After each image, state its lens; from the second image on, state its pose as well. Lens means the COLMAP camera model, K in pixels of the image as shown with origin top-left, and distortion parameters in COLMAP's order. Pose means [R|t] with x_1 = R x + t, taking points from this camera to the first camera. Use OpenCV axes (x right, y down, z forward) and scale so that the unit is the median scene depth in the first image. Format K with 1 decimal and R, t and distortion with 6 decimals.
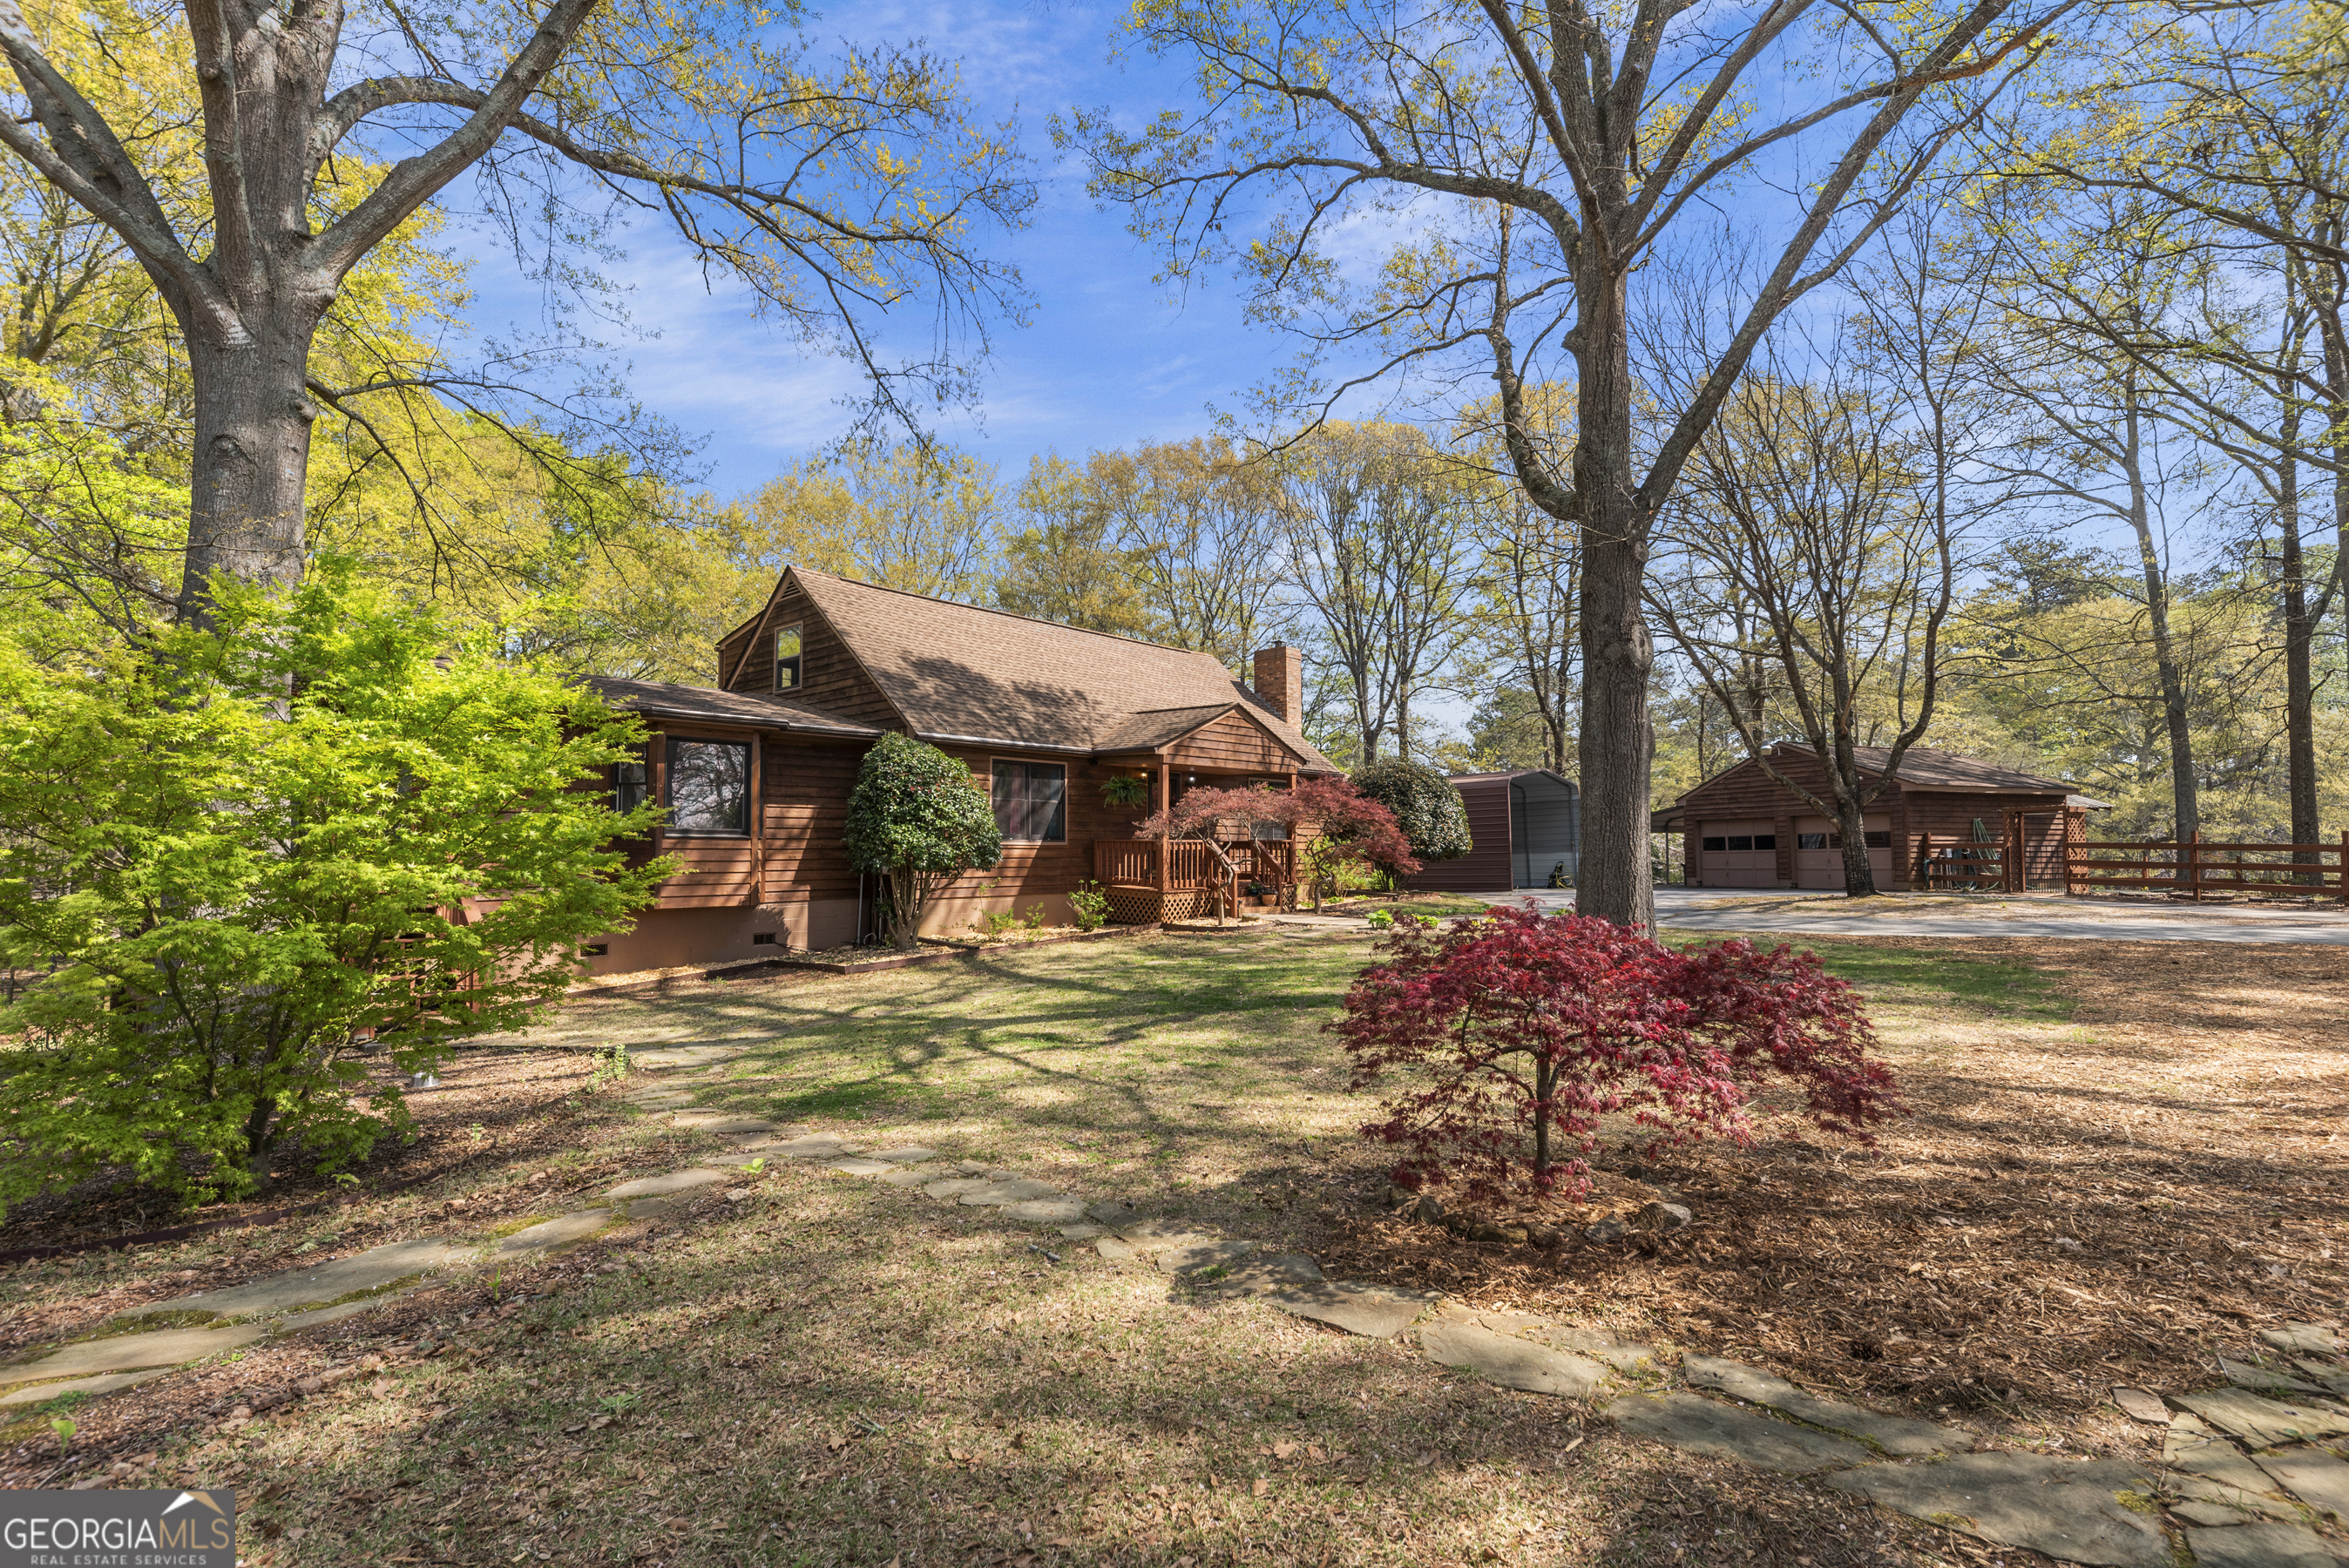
lens RADIAL K [[1074.2, 0, 1164.5], [0, 1074.2, 795.2], [0, 0, 1]] dist [-0.001635, -0.001869]
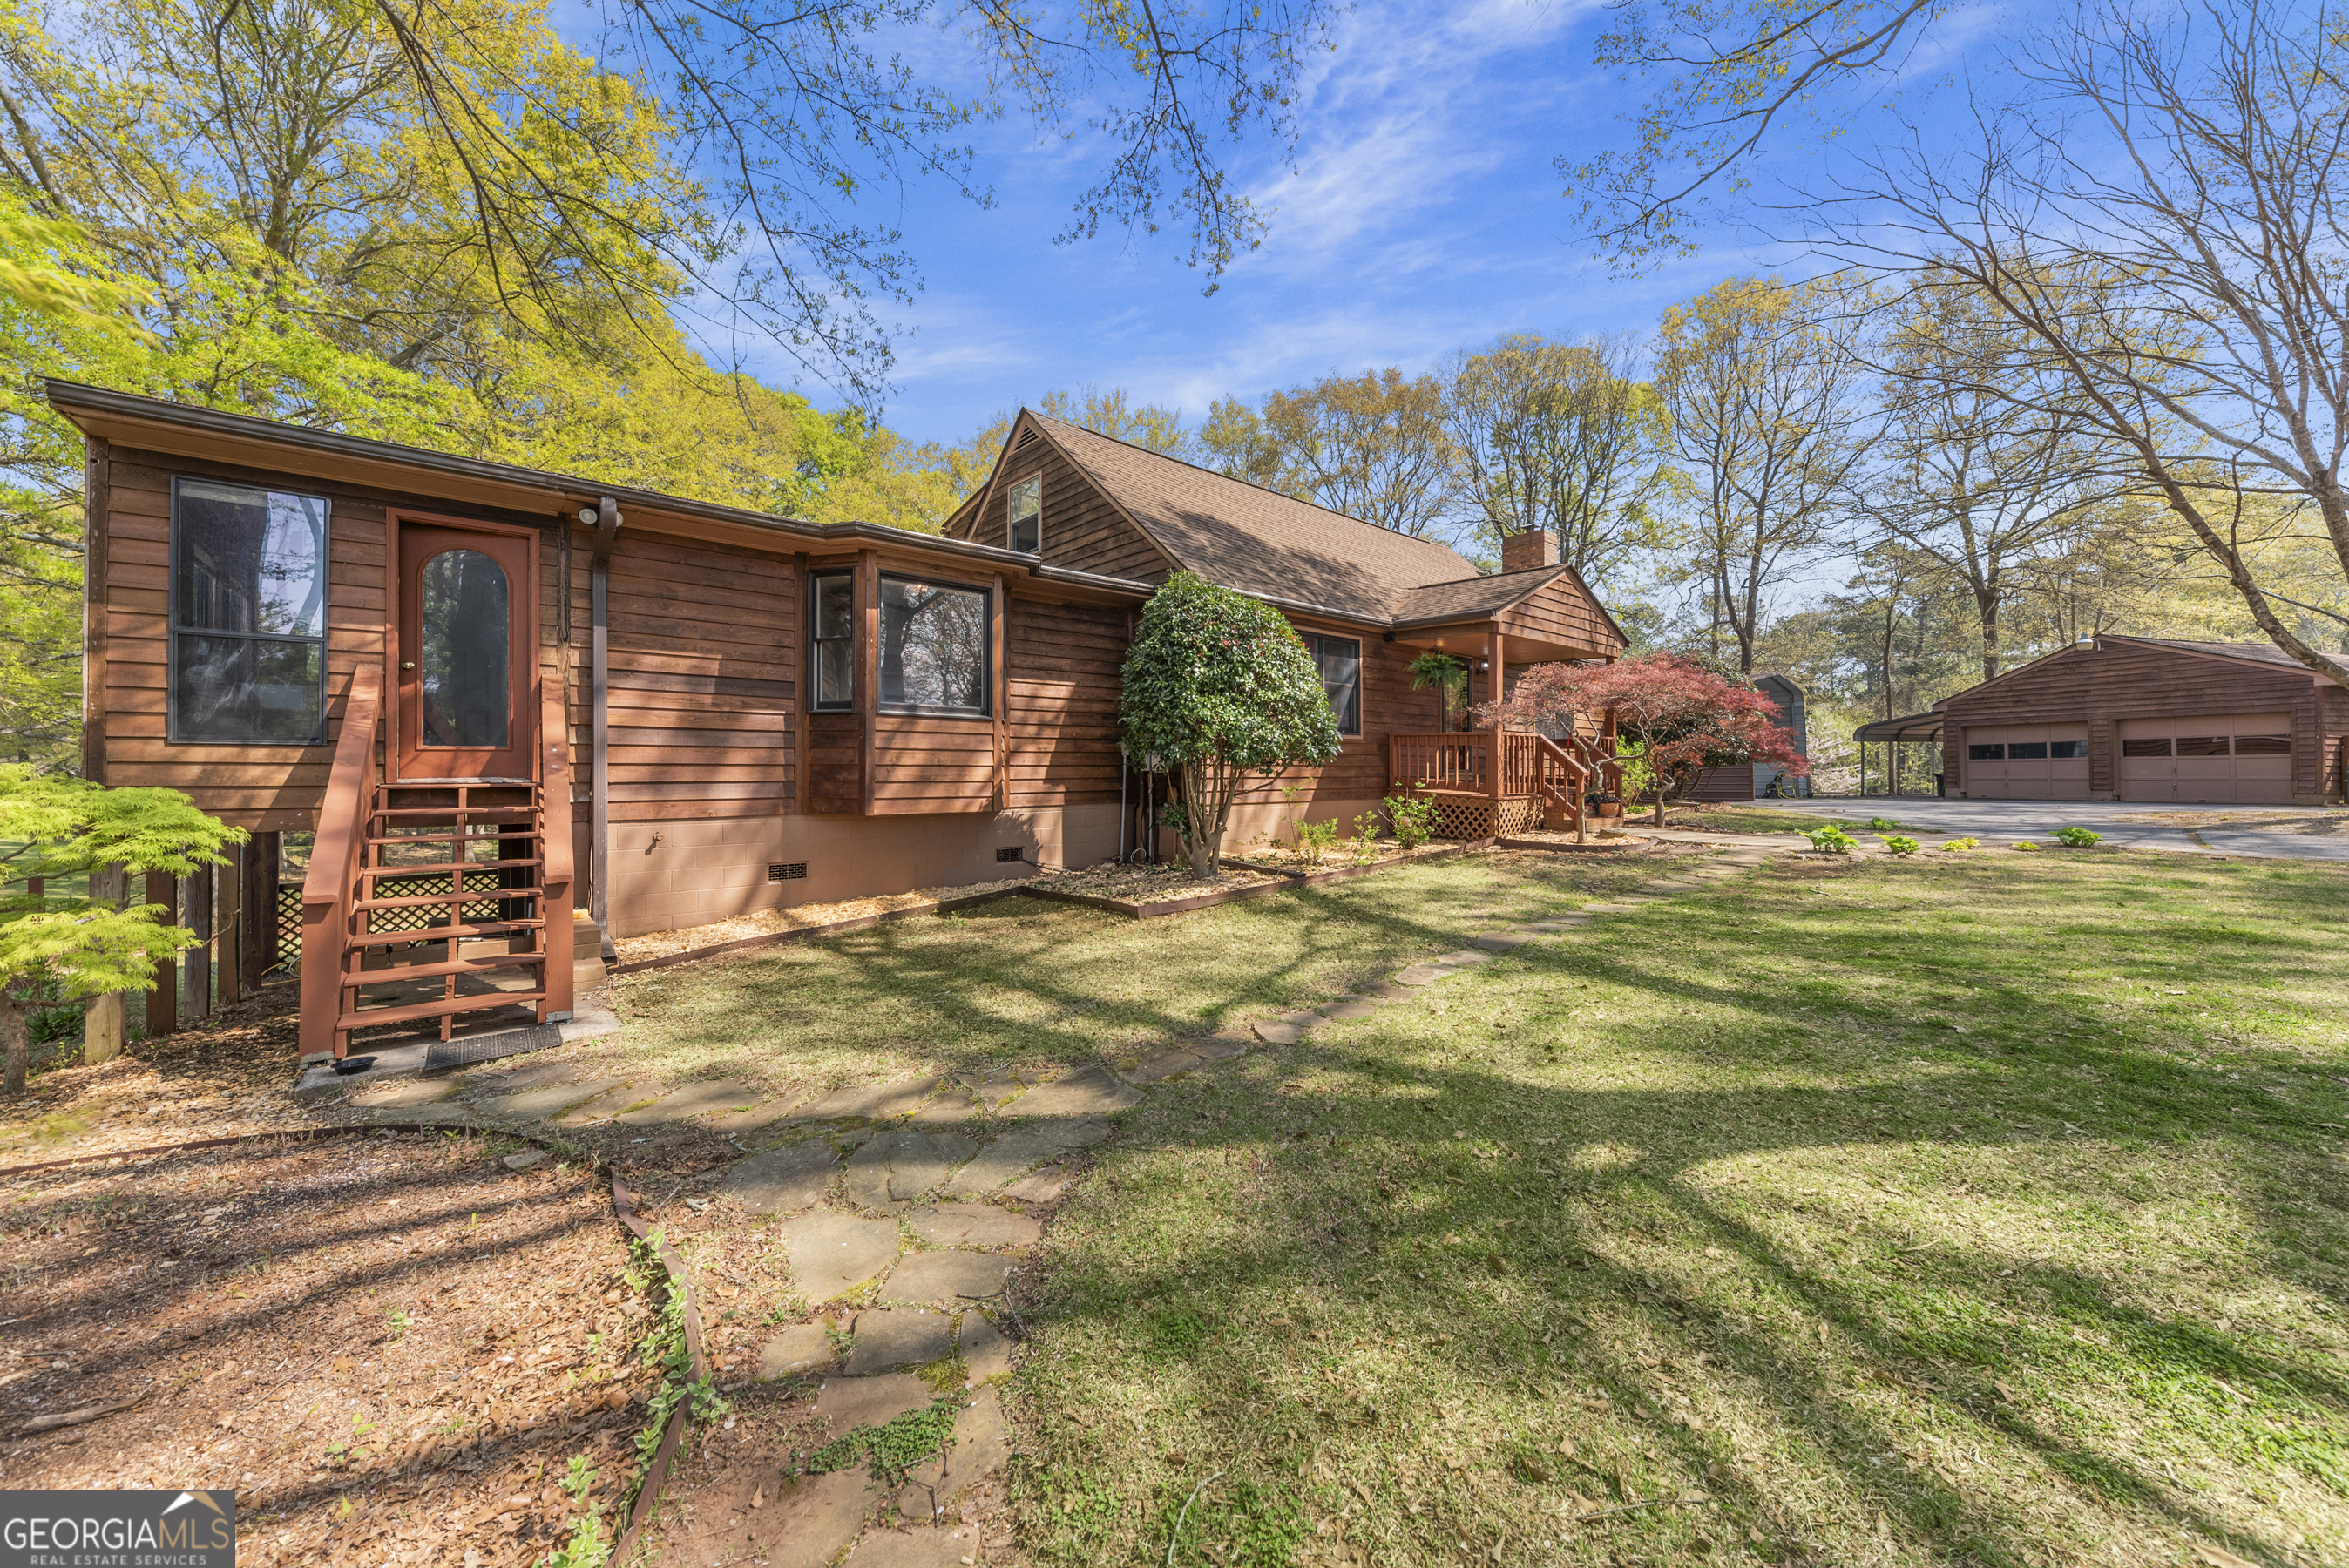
lens RADIAL K [[821.6, 0, 1170.1], [0, 821.6, 775.3], [0, 0, 1]] dist [0.000957, 0.000028]
pose [[0.991829, 0.003856, -0.127517, -0.179274], [0.003756, 0.998227, 0.059395, 0.040944], [0.127520, -0.059389, 0.990056, 0.420788]]
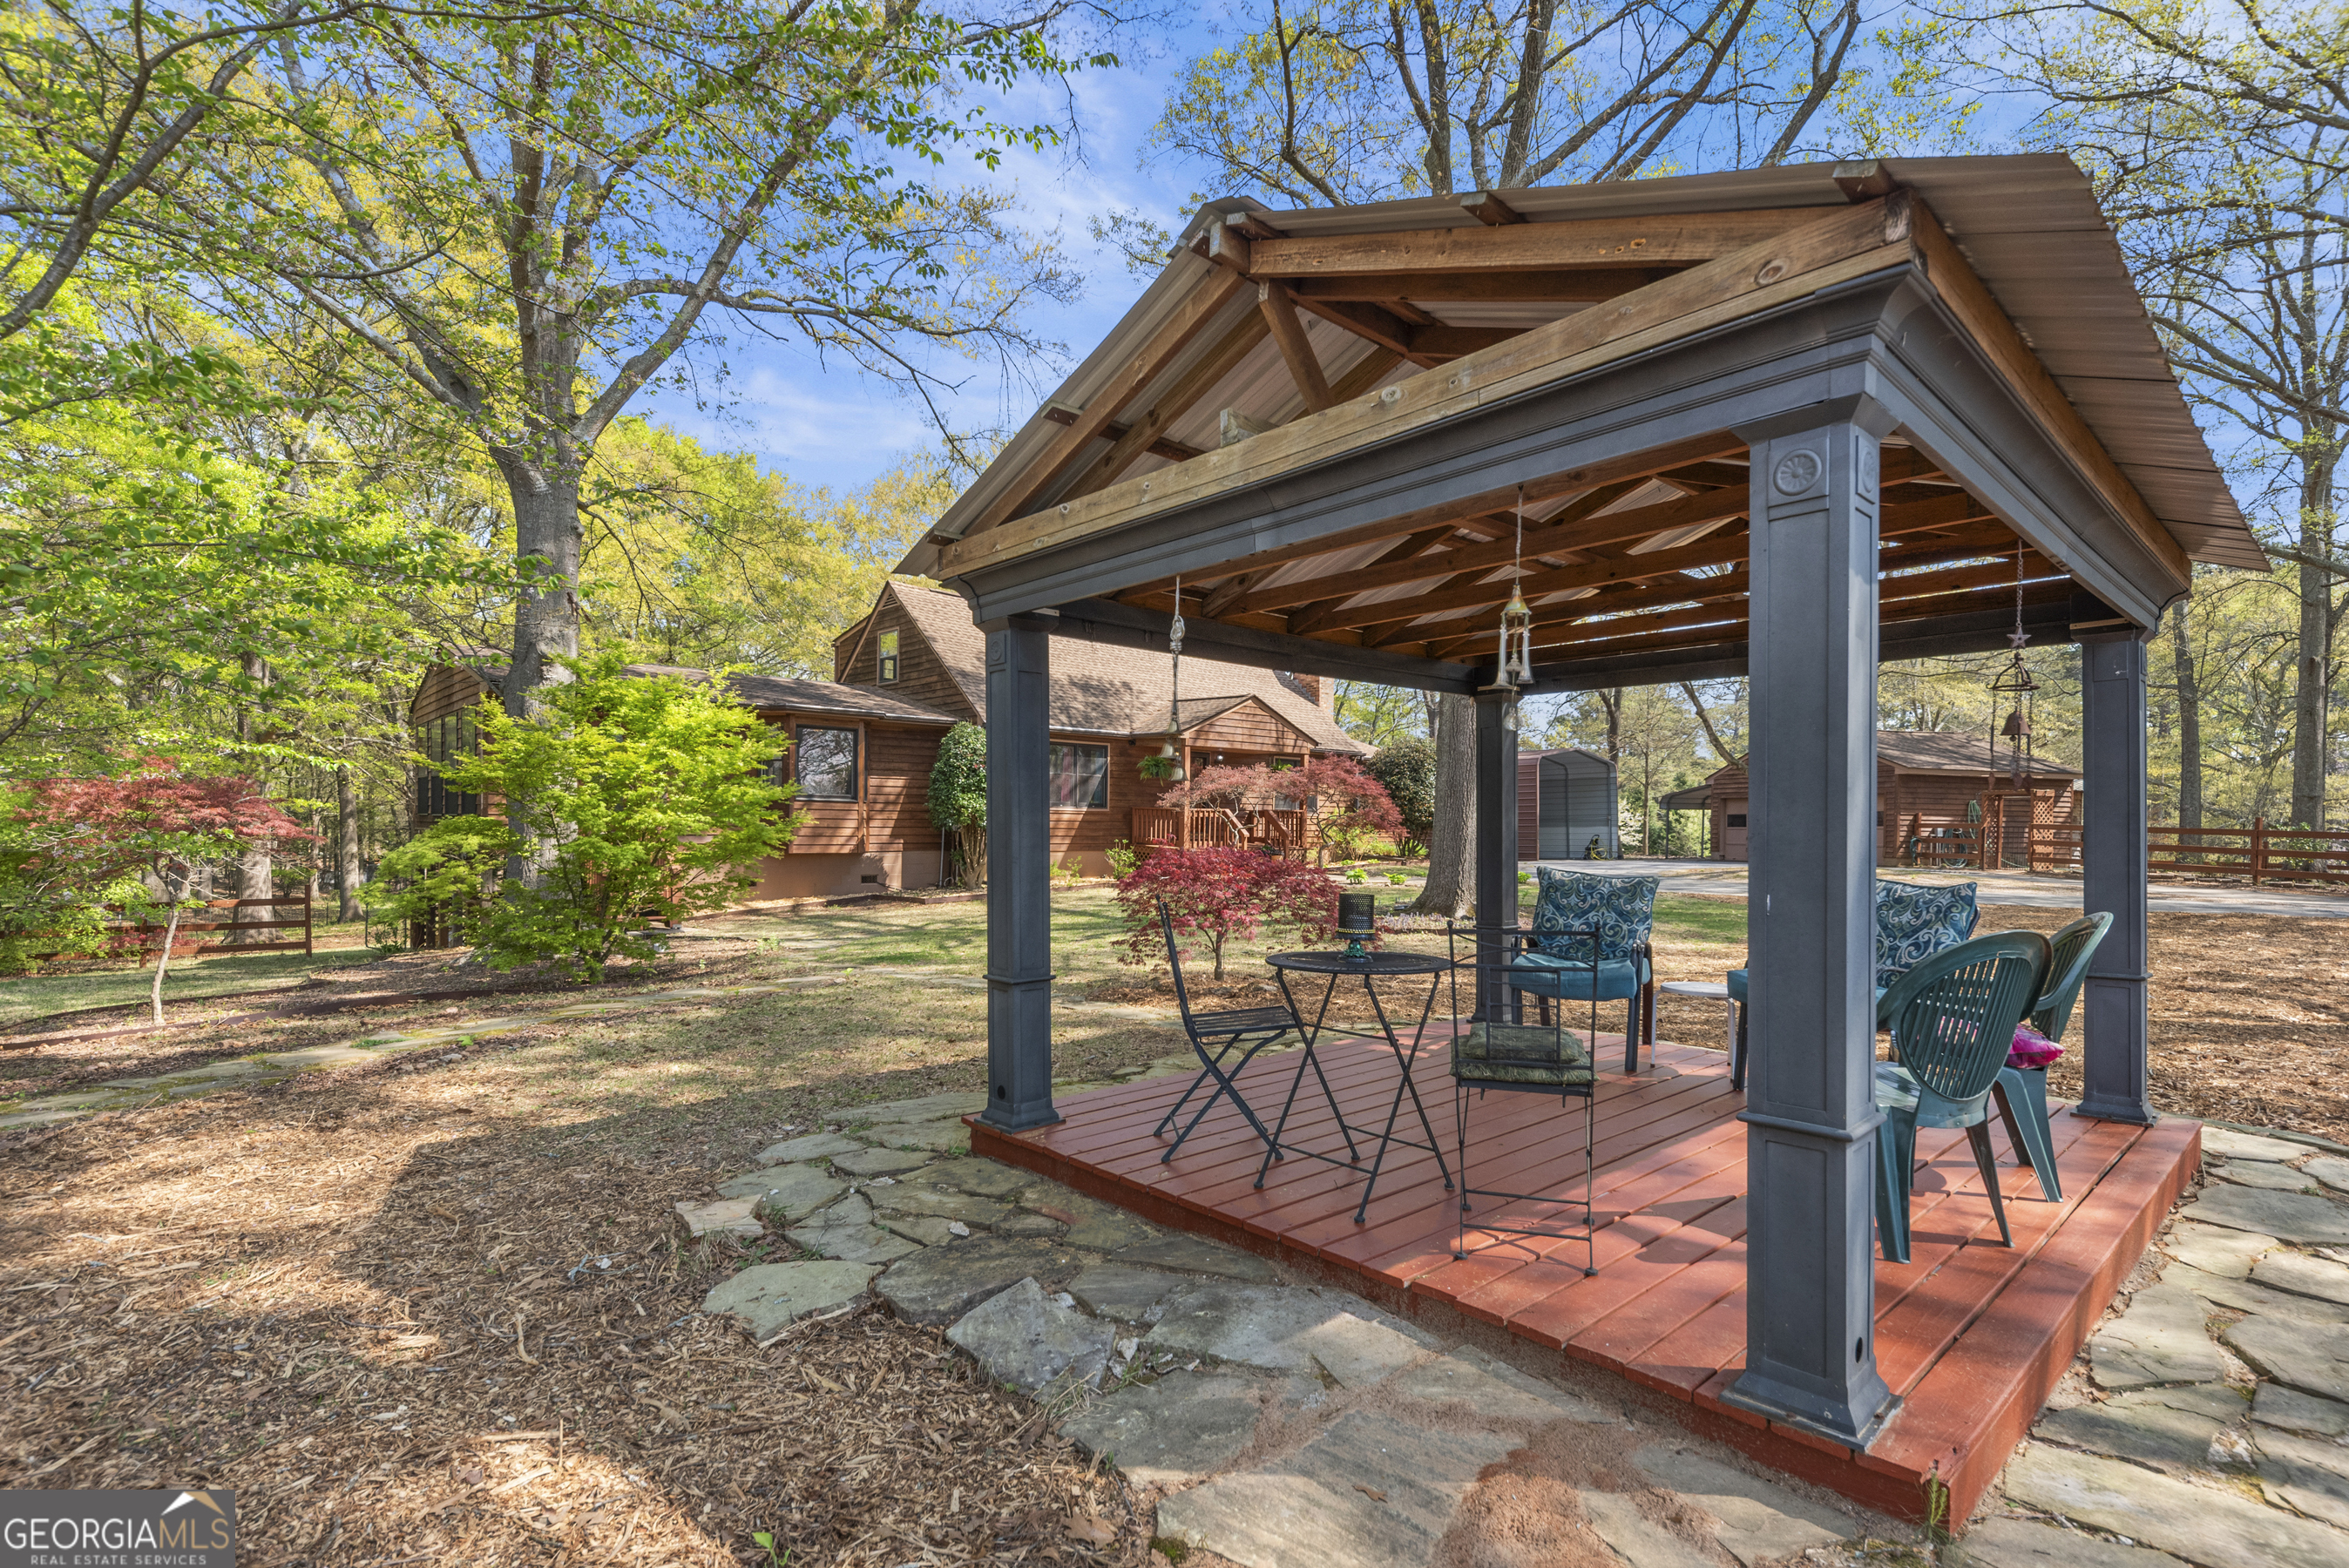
lens RADIAL K [[1074.2, 0, 1157.3], [0, 1074.2, 829.6], [0, 0, 1]] dist [-0.001635, -0.001869]
pose [[0.994316, 0.017802, -0.104969, 0.108128], [-0.011336, 0.998019, 0.061883, -0.010630], [0.105863, -0.060341, 0.992548, -0.245686]]
